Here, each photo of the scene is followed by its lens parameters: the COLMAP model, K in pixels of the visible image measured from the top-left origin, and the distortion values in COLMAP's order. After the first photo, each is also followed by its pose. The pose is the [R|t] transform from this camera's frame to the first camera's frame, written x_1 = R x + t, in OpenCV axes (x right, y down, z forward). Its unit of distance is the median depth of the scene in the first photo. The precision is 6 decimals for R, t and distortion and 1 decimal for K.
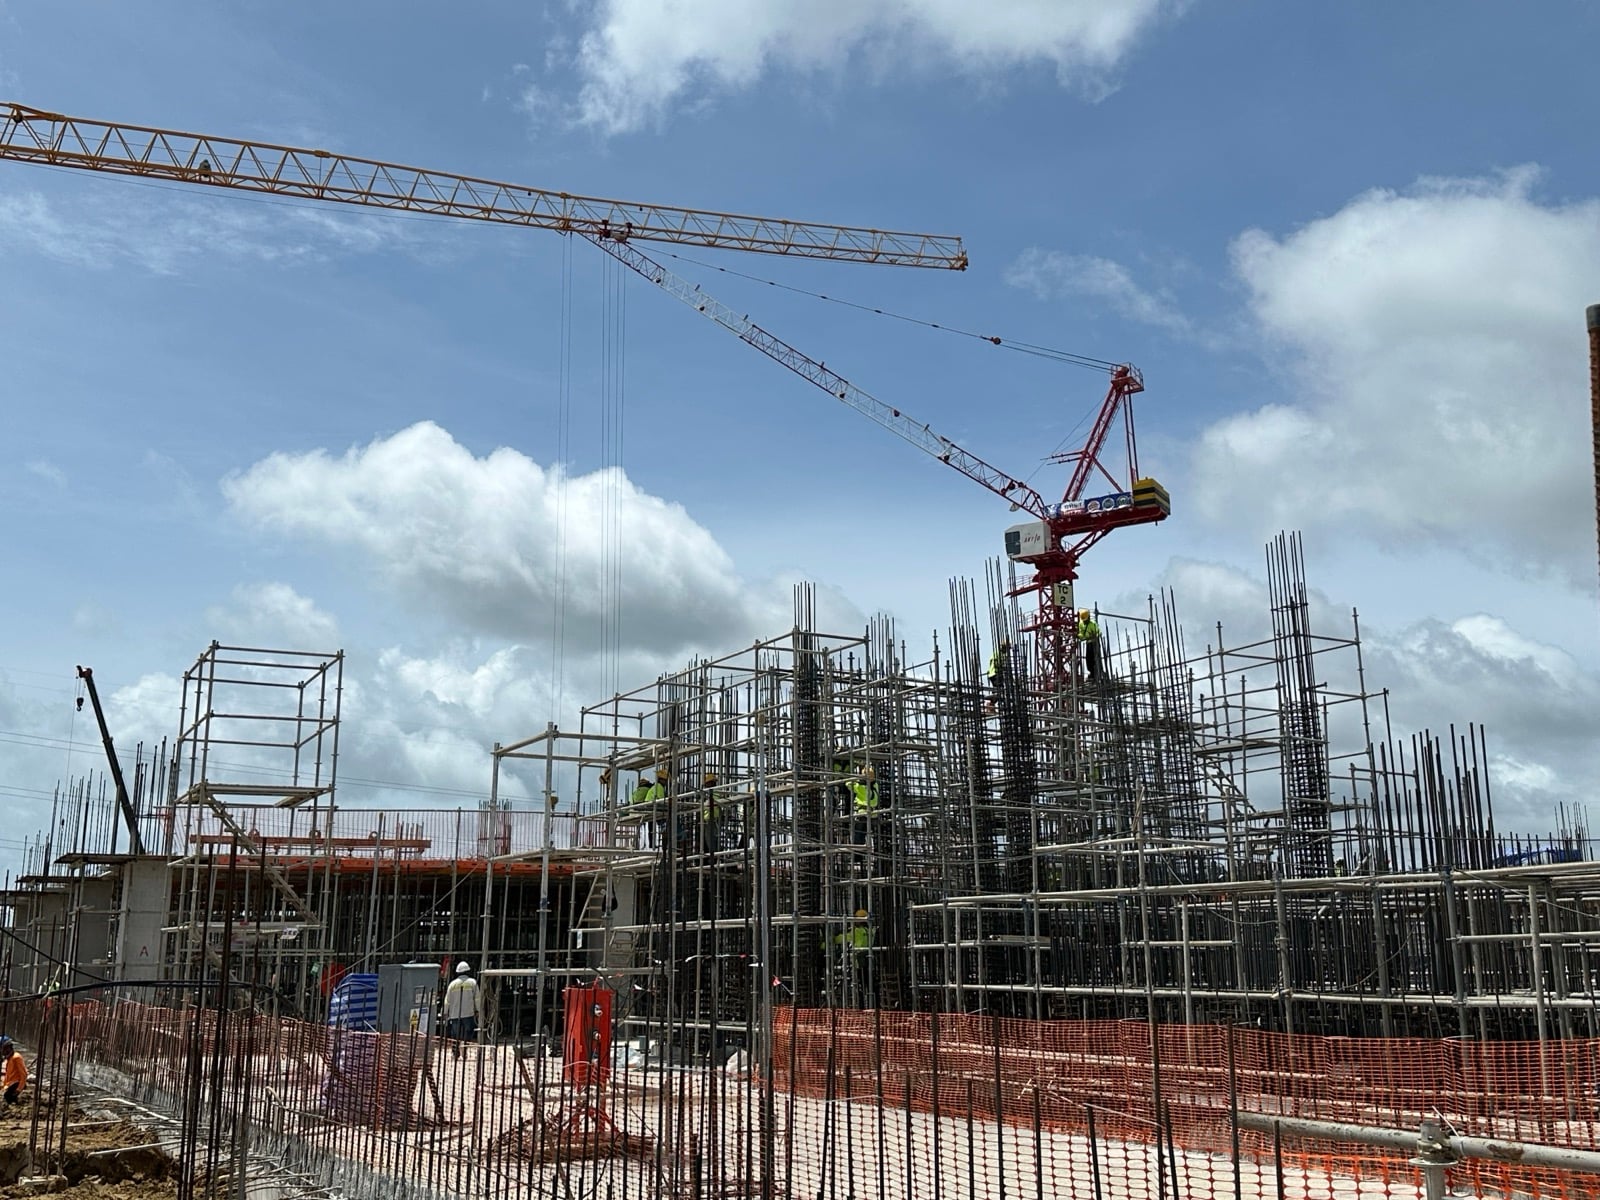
lens RADIAL K [[1578.4, 0, 800.0], [0, 1578.4, 600.0], [0, 0, 1]] dist [0.173053, -0.341108]
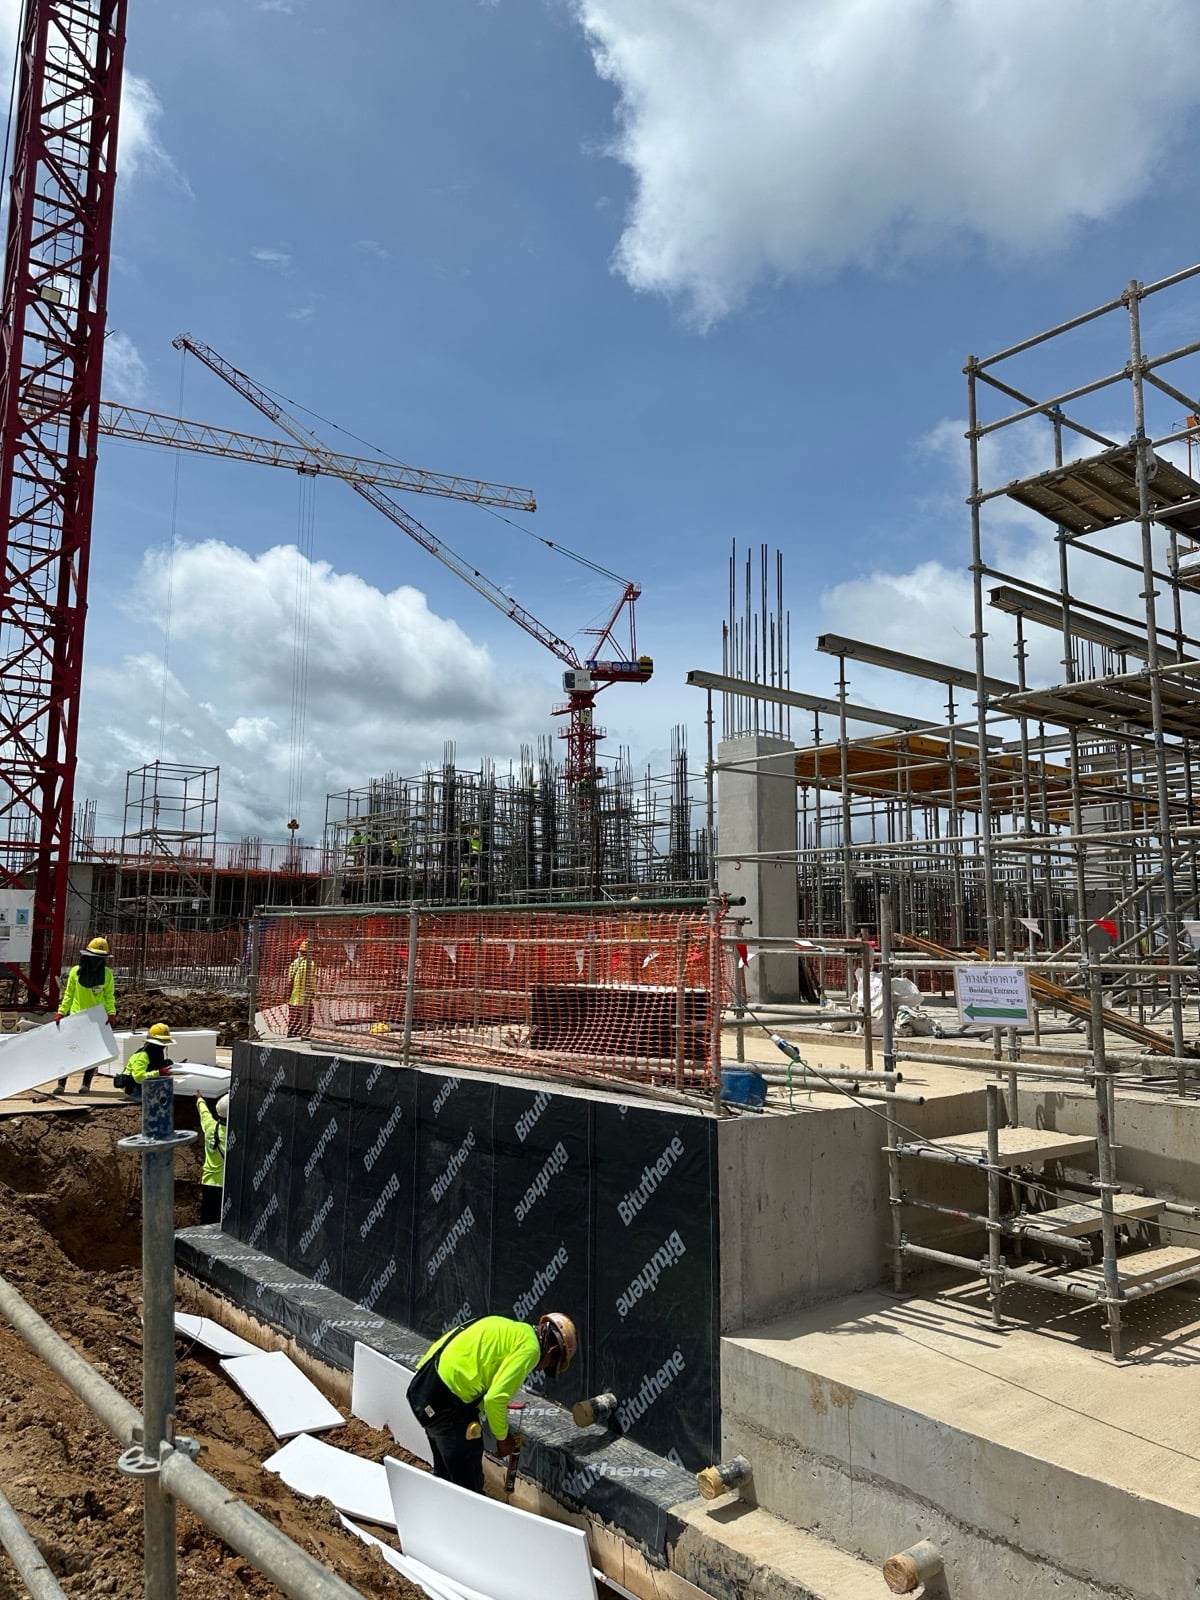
lens RADIAL K [[1100.9, 0, 617.3], [0, 1100.9, 803.8], [0, 0, 1]] dist [0.078260, -0.098883]
pose [[0.981156, 0.034959, 0.190030, -0.051869], [-0.052647, 0.994654, 0.088840, -0.066887], [-0.185908, -0.097171, 0.977750, -0.441083]]
